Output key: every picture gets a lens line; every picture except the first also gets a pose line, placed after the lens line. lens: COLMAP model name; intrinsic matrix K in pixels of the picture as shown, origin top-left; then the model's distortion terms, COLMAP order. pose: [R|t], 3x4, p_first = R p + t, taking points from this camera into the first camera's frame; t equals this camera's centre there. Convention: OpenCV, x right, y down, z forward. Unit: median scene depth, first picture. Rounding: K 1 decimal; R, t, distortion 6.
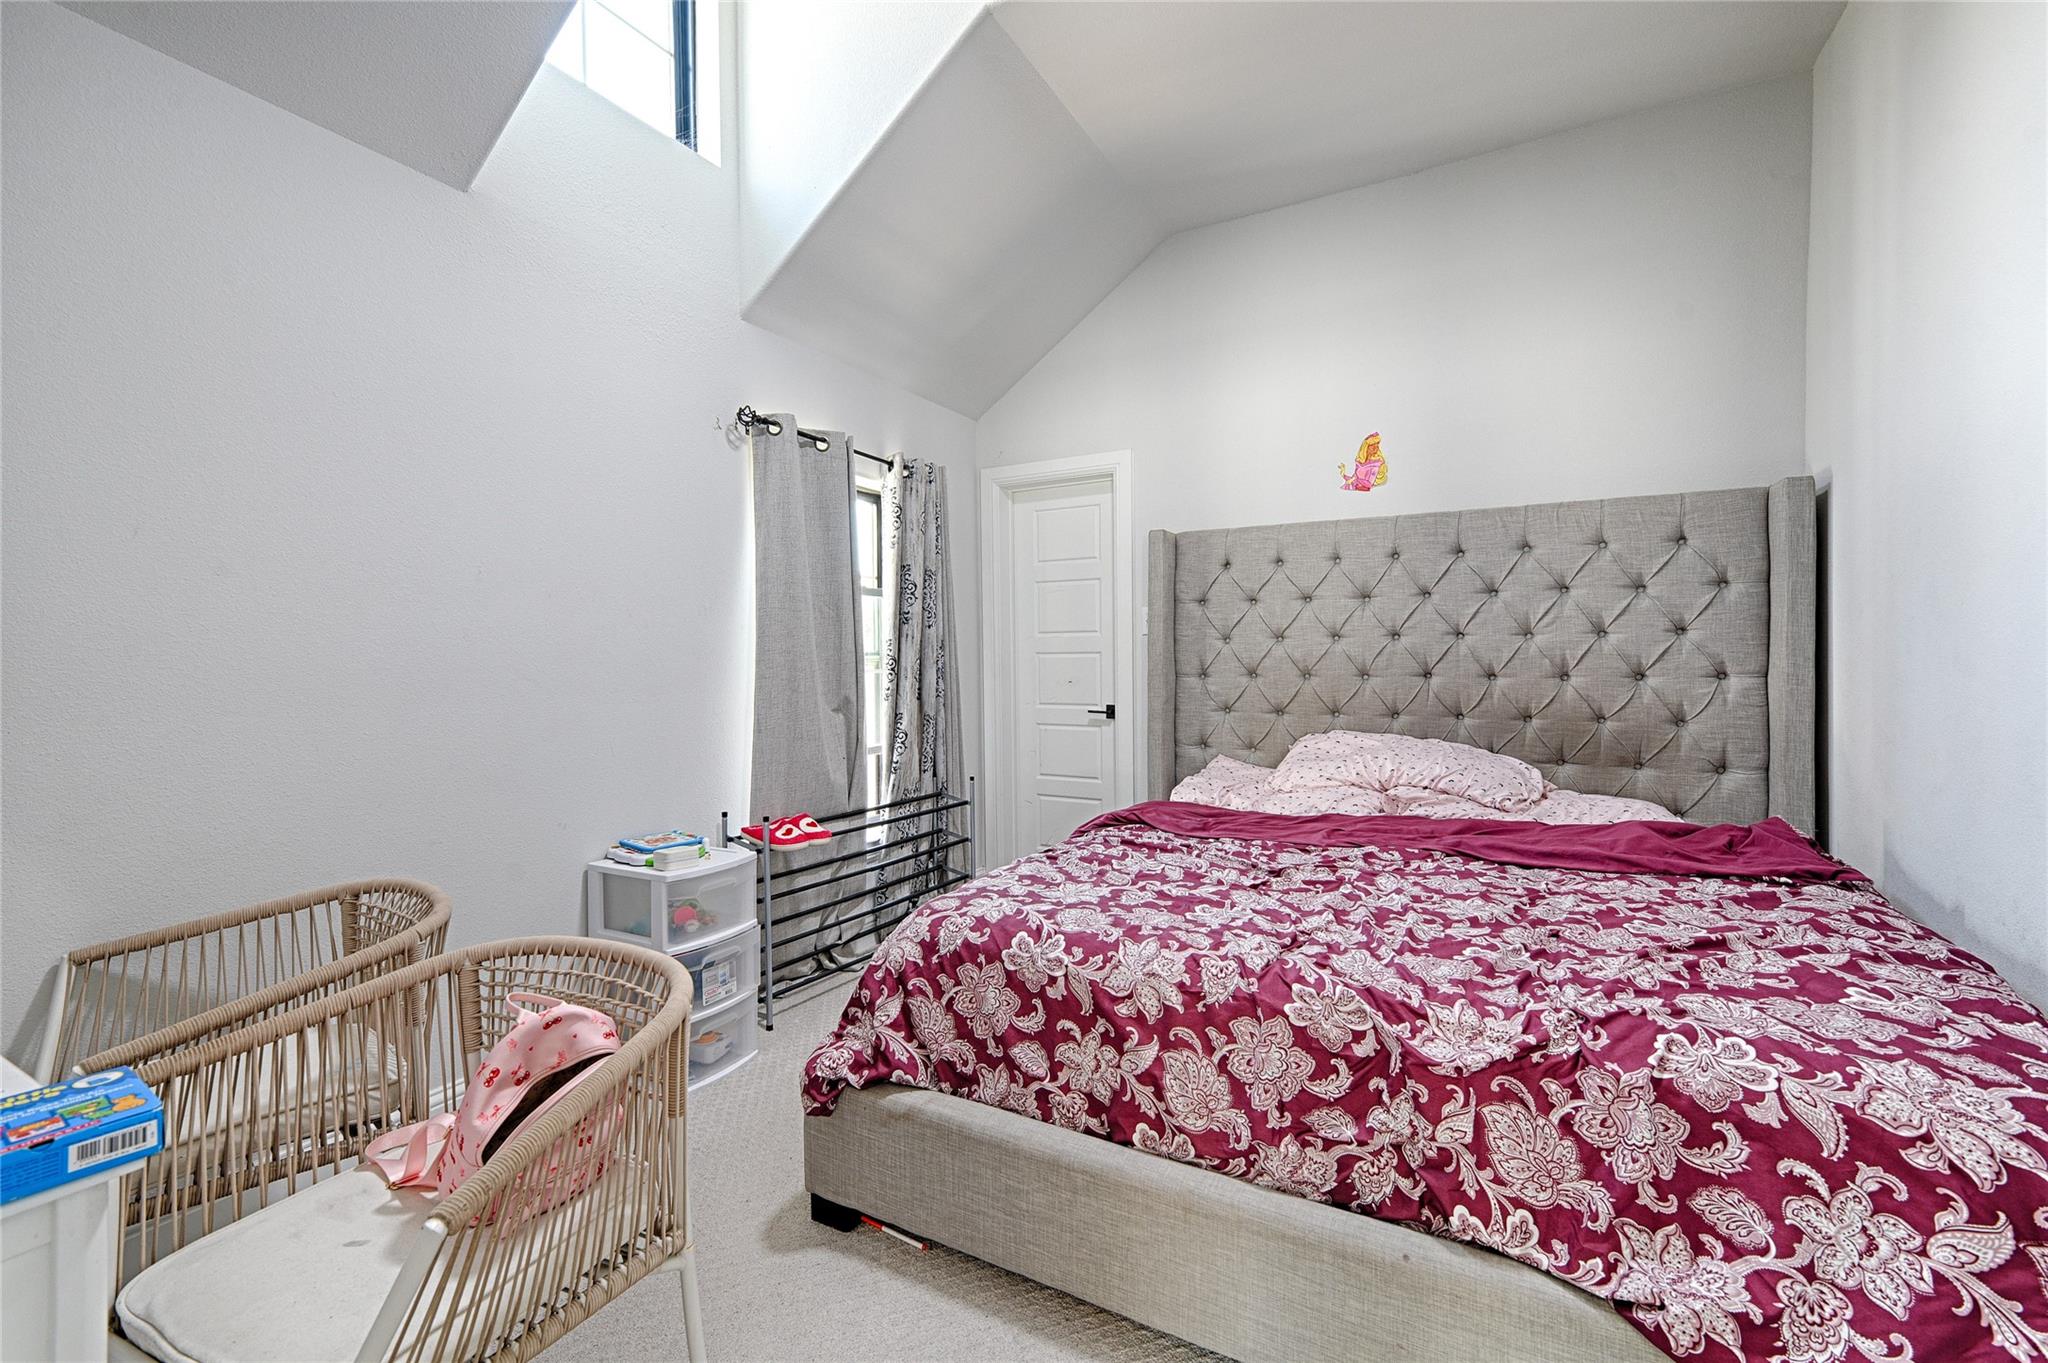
lens RADIAL K [[850.1, 0, 1028.5], [0, 850.1, 665.5], [0, 0, 1]] dist [0.015247, -0.000875]
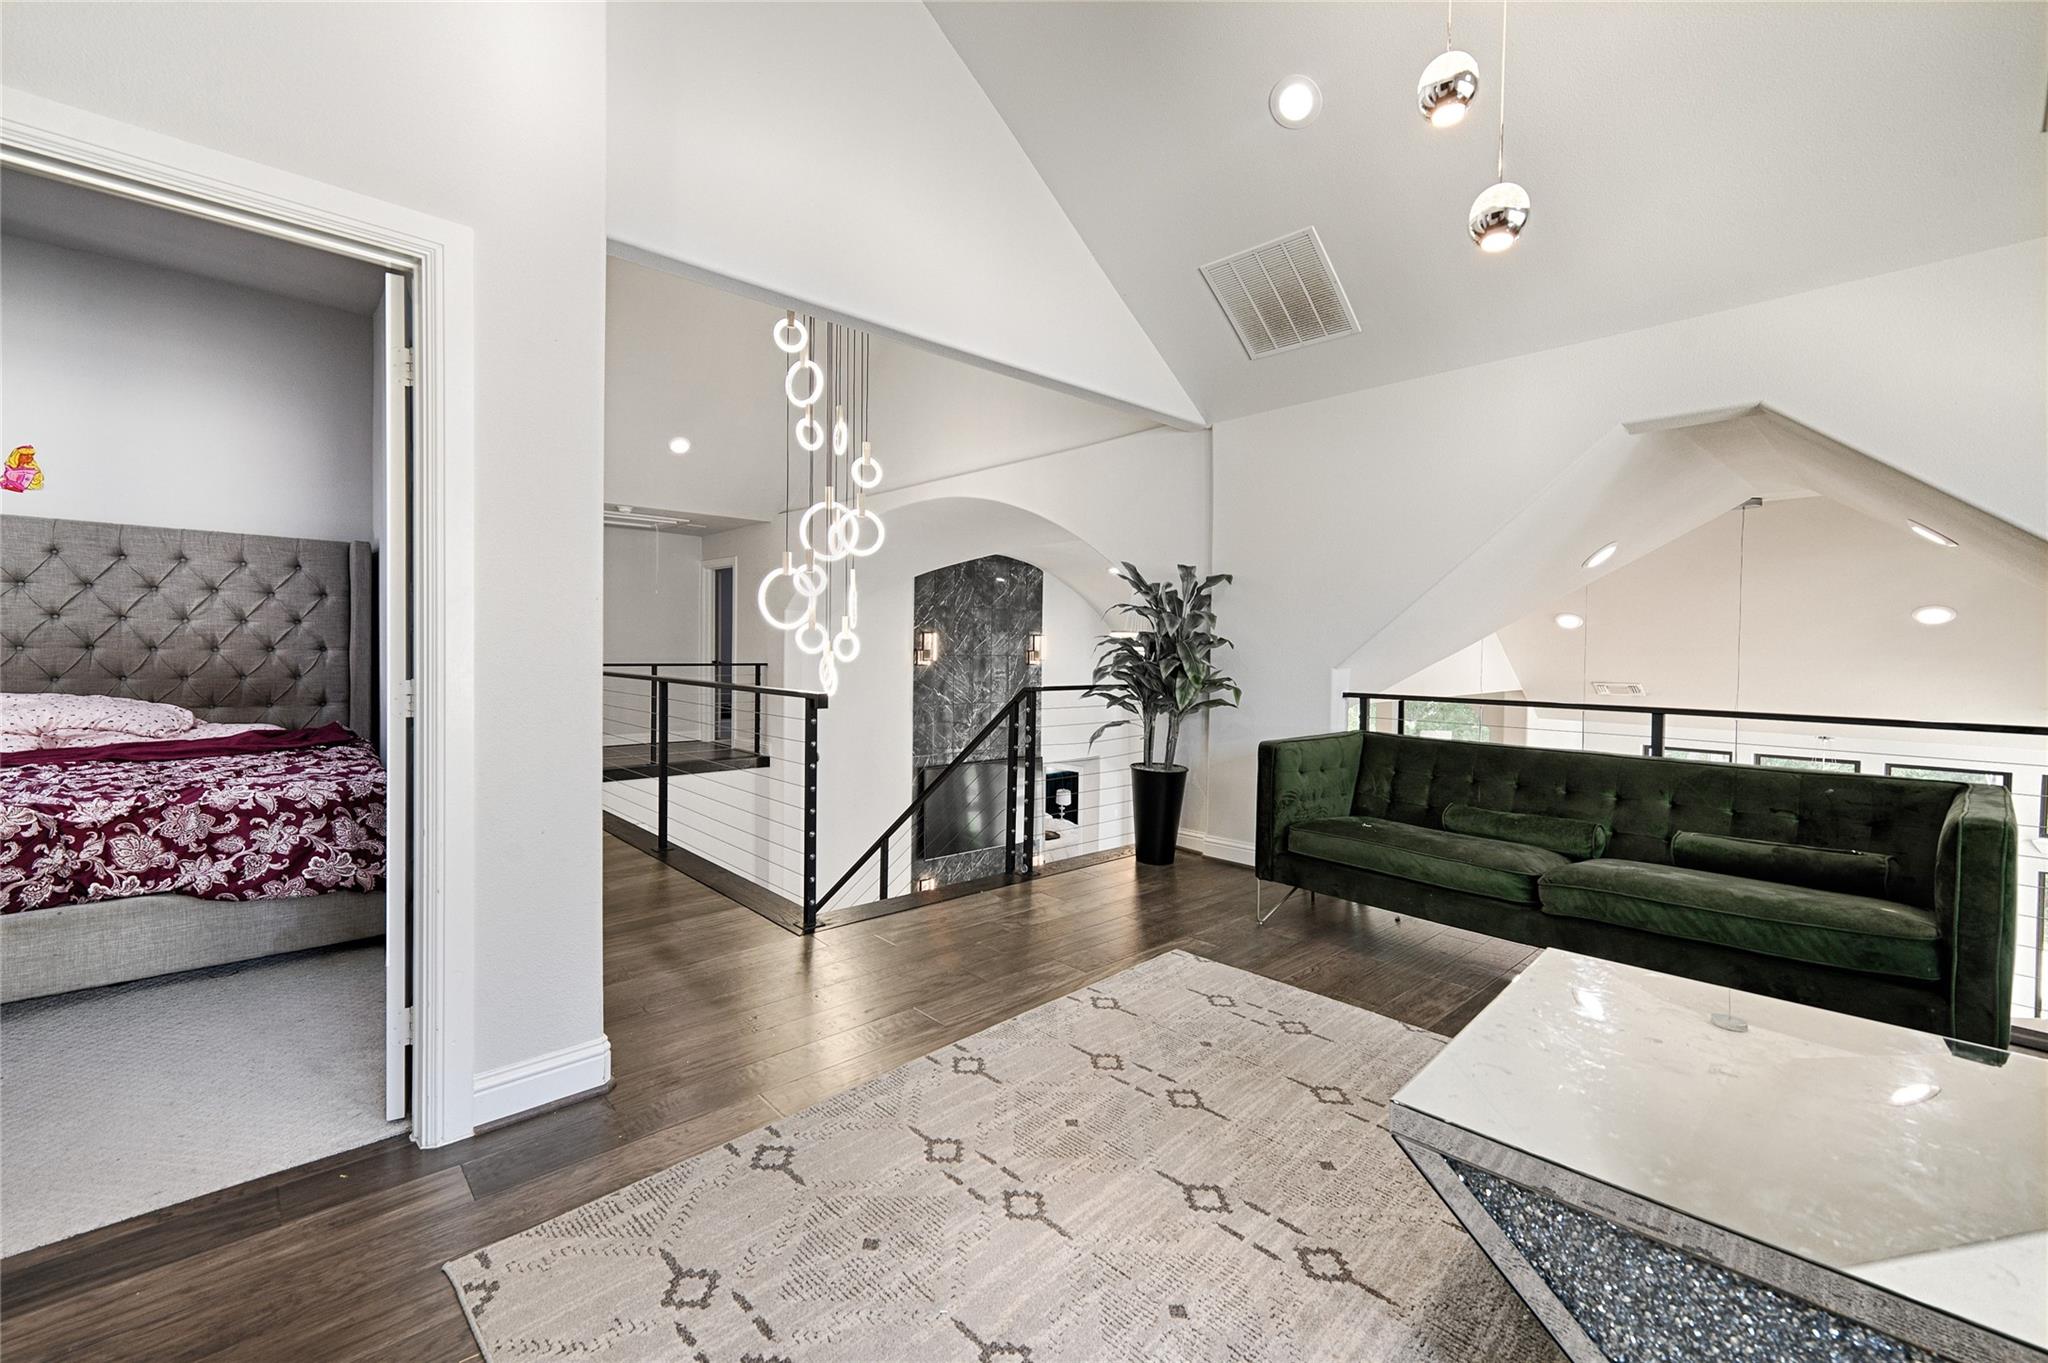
lens RADIAL K [[828.1, 0, 1027.0], [0, 828.1, 667.3], [0, 0, 1]] dist [0.002818, 0.000192]
pose [[0.297669, -0.009599, 0.954621, -0.759601], [-0.011687, 0.999838, 0.013698, 0.019628], [-0.954598, -0.015234, 0.297508, -1.779176]]
